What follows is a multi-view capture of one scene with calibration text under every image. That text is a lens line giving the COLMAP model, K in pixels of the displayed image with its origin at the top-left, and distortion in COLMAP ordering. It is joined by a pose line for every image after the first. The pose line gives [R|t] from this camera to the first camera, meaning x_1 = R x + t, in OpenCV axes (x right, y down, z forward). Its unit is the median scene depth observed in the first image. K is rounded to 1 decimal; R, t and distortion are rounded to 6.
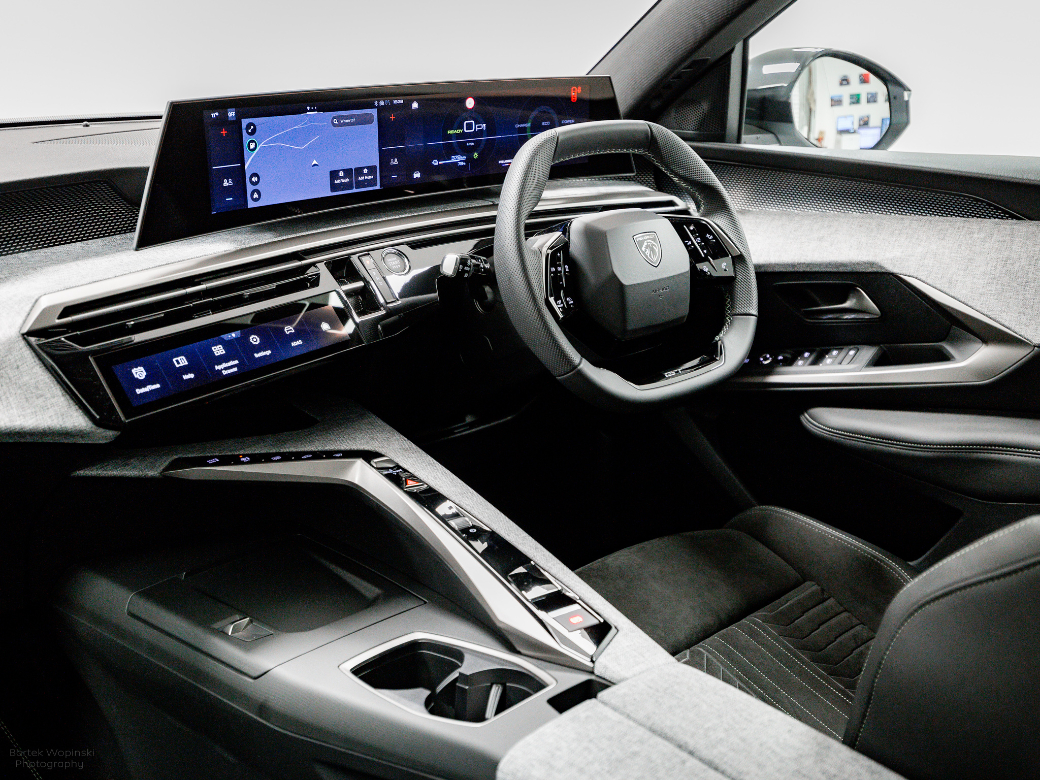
lens RADIAL K [[1126.8, 0, 520.0], [0, 1126.8, 390.0], [0, 0, 1]] dist [0.004101, -0.001034]
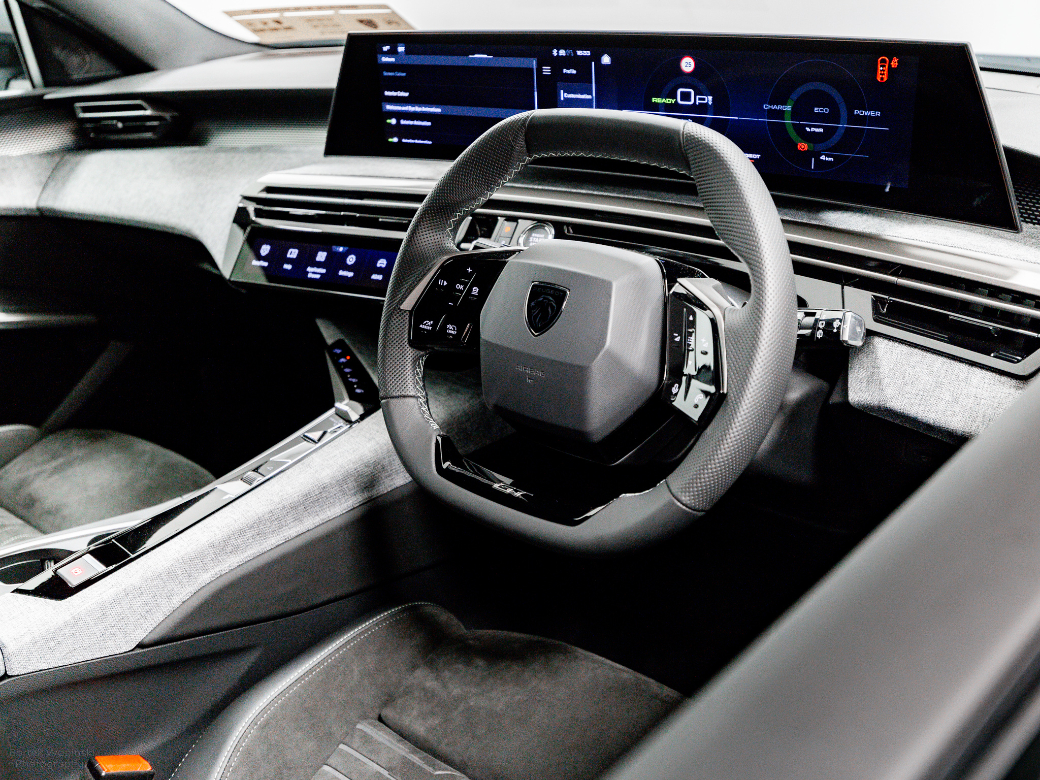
lens RADIAL K [[1126.8, 0, 520.0], [0, 1126.8, 390.0], [0, 0, 1]] dist [0.004101, -0.001034]
pose [[0.129774, 0.365470, -0.921732, 0.739018], [-0.275076, 0.906375, 0.320652, -0.287668], [0.952624, 0.211934, 0.218155, 0.841387]]
